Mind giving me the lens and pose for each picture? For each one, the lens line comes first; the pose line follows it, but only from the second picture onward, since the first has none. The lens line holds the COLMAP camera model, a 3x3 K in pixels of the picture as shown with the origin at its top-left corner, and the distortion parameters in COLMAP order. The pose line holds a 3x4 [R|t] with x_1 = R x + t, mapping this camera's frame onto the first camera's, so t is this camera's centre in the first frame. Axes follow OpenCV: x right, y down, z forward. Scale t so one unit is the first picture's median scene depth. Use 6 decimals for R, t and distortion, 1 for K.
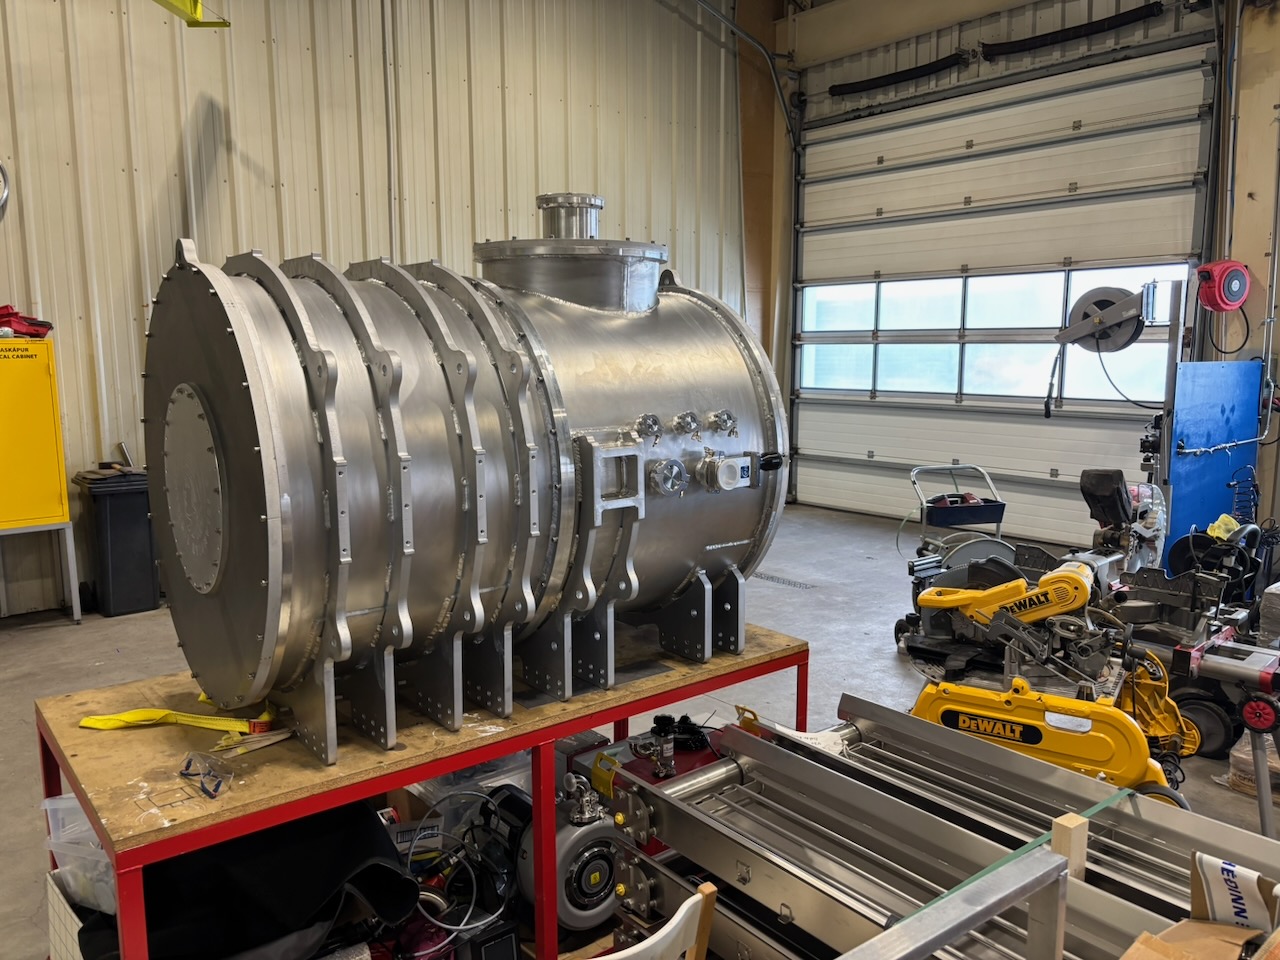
lens RADIAL K [[967.0, 0, 633.1], [0, 967.0, 483.2], [0, 0, 1]] dist [0.049521, -0.048755]
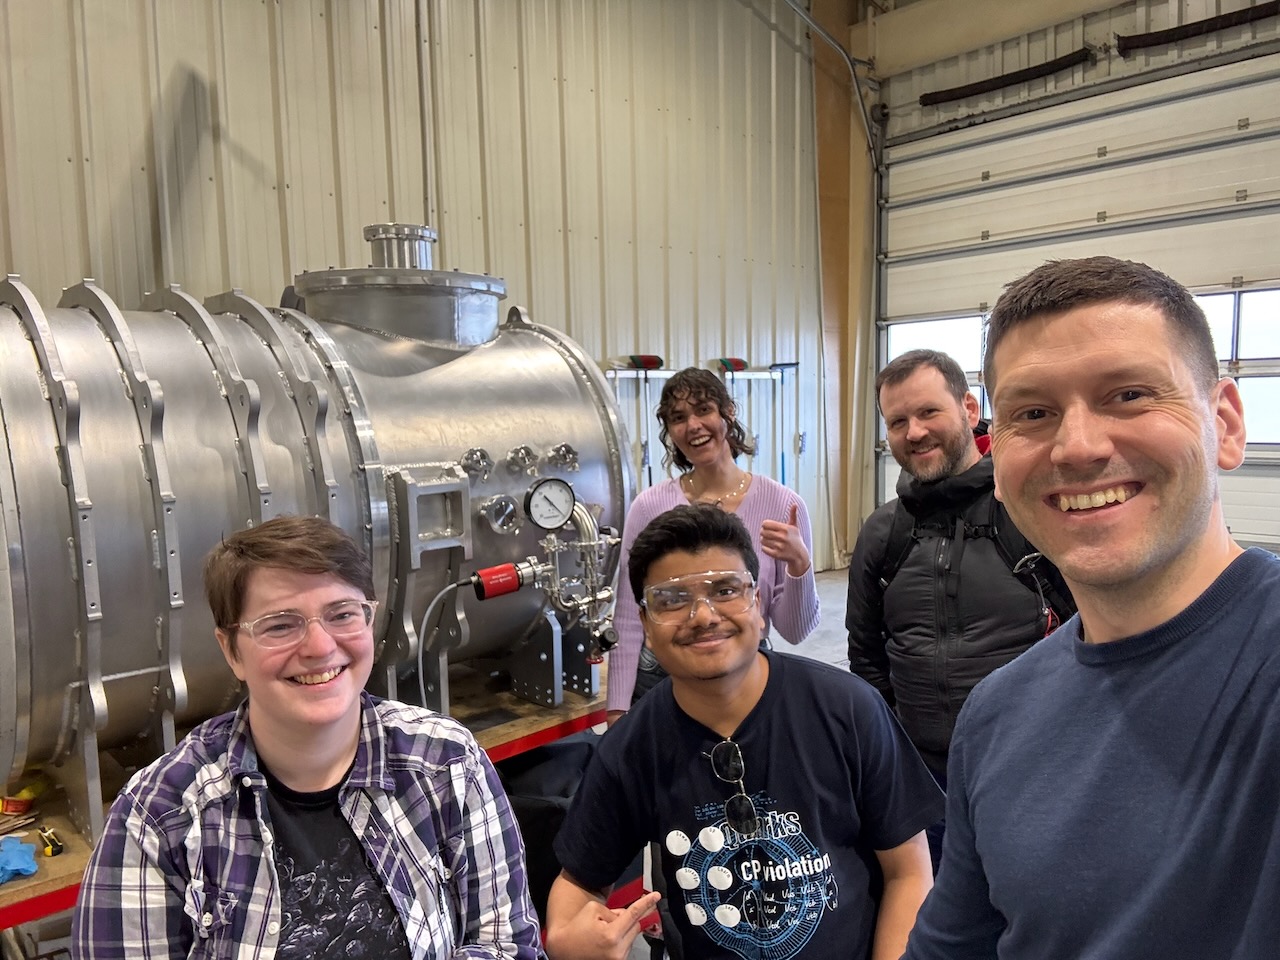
lens RADIAL K [[896.9, 0, 658.6], [0, 896.9, 512.4], [0, 0, 1]] dist [0.023626, -0.054218]
pose [[0.998596, -0.024804, 0.046811, -0.087800], [0.025834, 0.999435, -0.021509, -0.023444], [-0.046251, 0.022688, 0.998672, 0.233147]]
